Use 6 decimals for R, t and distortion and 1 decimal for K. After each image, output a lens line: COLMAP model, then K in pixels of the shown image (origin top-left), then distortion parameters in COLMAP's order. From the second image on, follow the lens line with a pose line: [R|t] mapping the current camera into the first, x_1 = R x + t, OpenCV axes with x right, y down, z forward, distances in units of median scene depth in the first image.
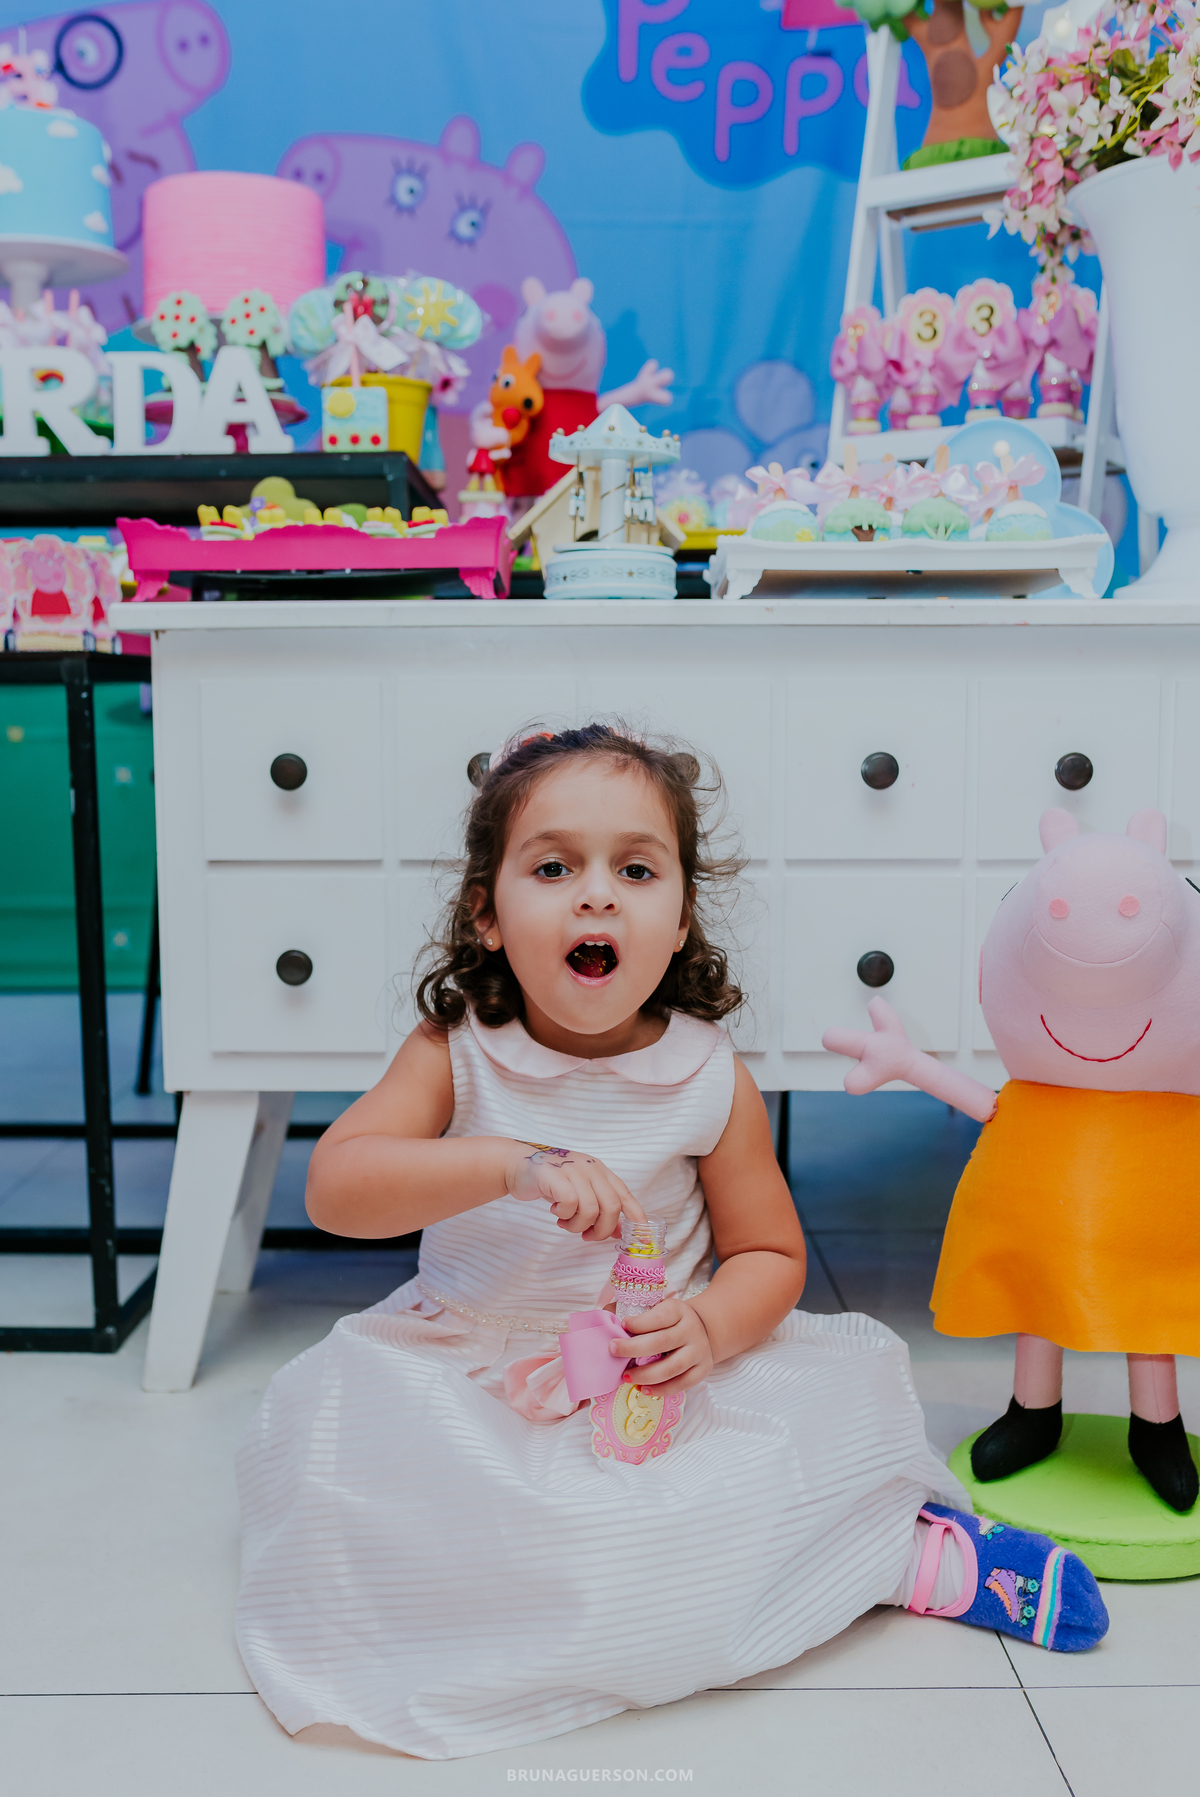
lens RADIAL K [[1753.1, 0, 600.0], [0, 1753.1, 898.5], [0, 0, 1]] dist [0.001550, 0.005829]
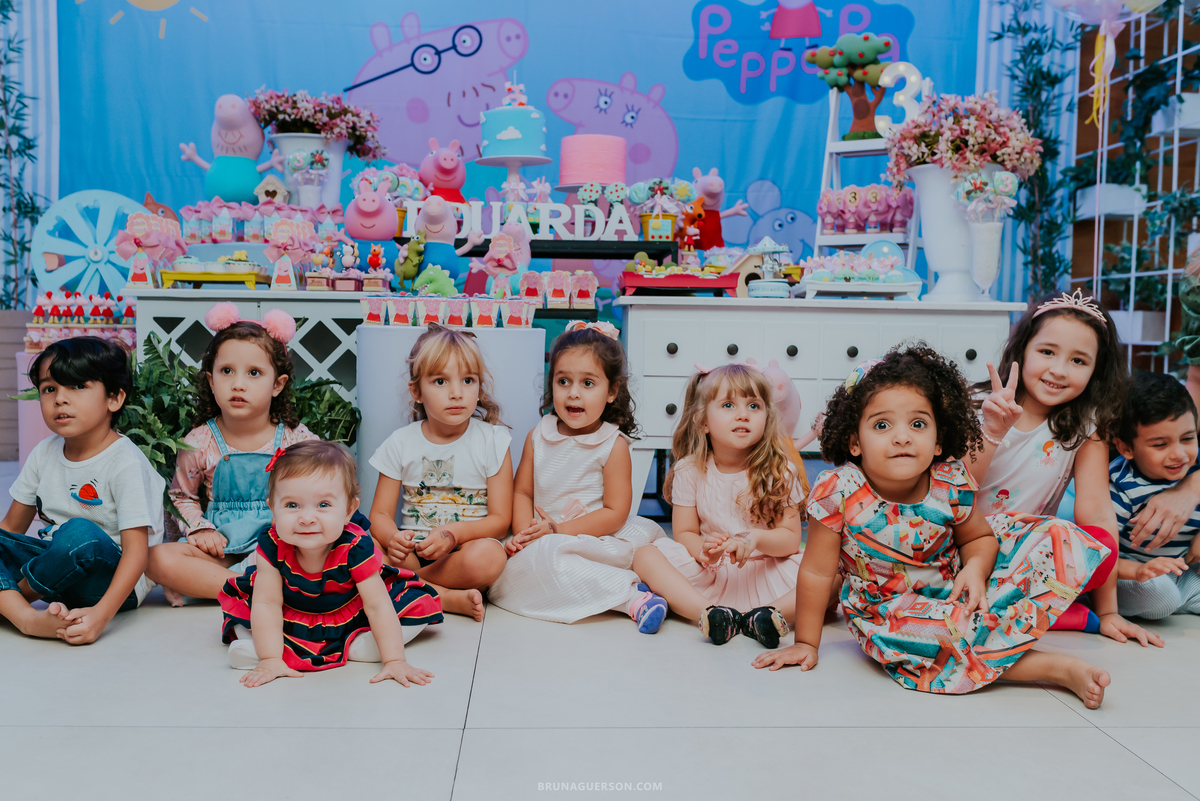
lens RADIAL K [[1124.4, 0, 600.0], [0, 1124.4, 400.5], [0, 0, 1]] dist [-0.005844, 0.017943]
pose [[0.999496, 0.018672, 0.025680, -0.289808], [-0.017430, 0.998707, -0.047753, 0.101347], [-0.026538, 0.047281, 0.998529, -0.863839]]
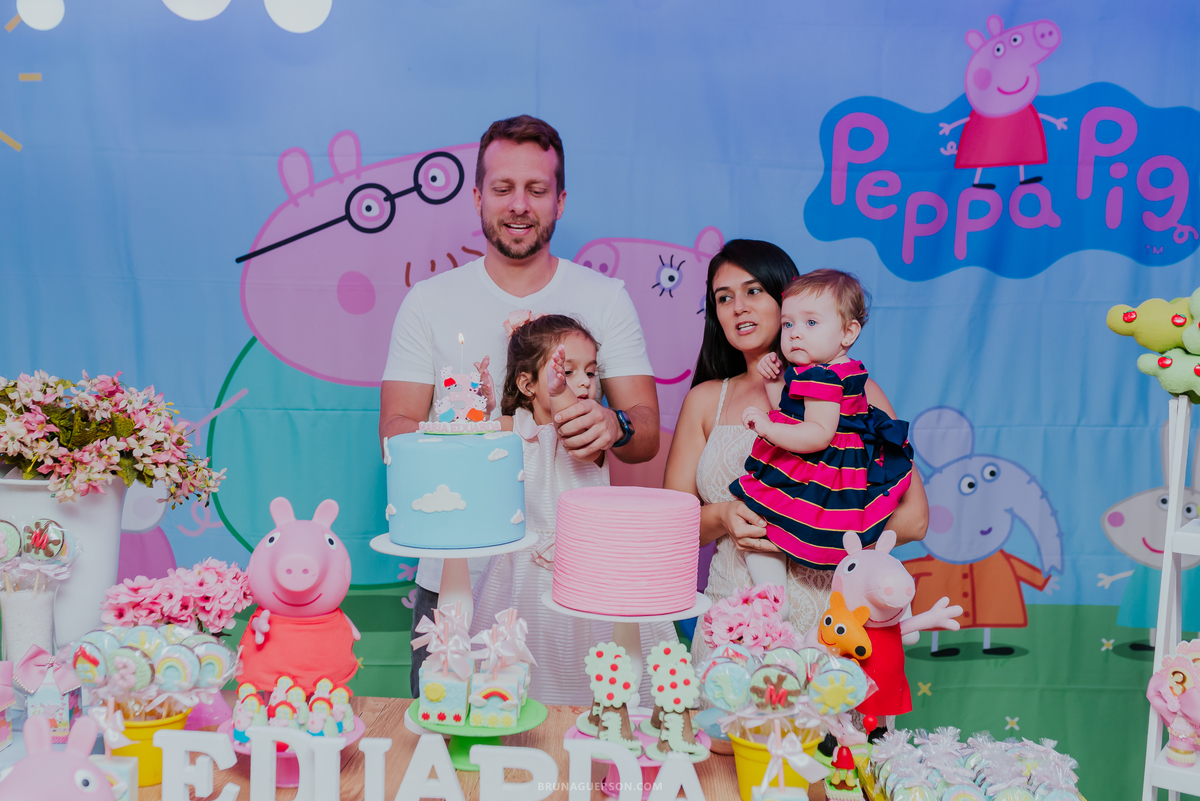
lens RADIAL K [[1189.9, 0, 584.4], [0, 1189.9, 376.3], [0, 0, 1]] dist [-0.001910, 0.019717]
pose [[0.997979, 0.027774, -0.057148, -0.238626], [-0.032030, 0.996671, -0.074971, -0.516186], [0.054876, 0.076650, 0.995547, 0.197970]]
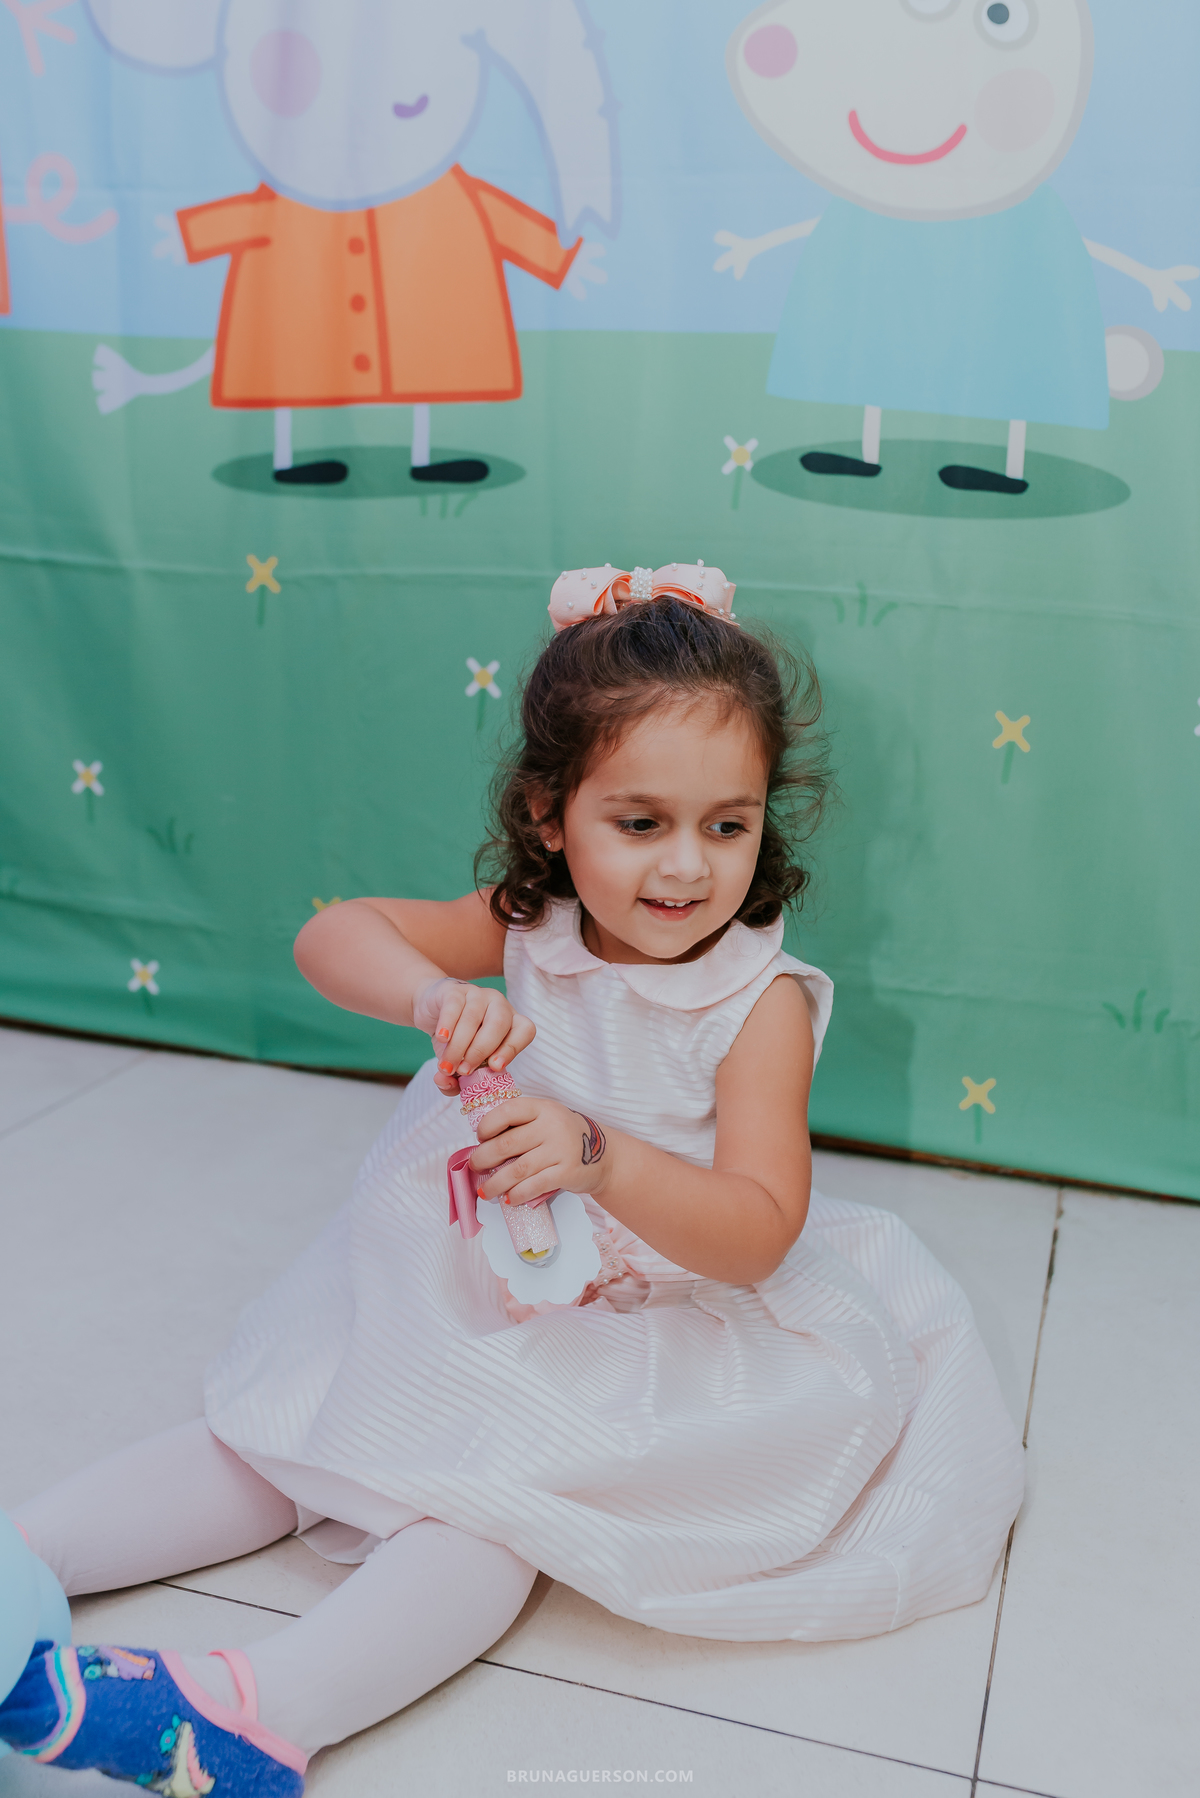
lens RADIAL K [[1754.1, 0, 600.0], [0, 1754.1, 899.0], [0, 0, 1]] dist [0.001550, 0.005829]
pose [[0.958069, 0.119359, -0.260495, 0.660613], [-0.089397, 0.988244, 0.124023, -0.148464], [0.272236, -0.095535, 0.957476, 1.160321]]
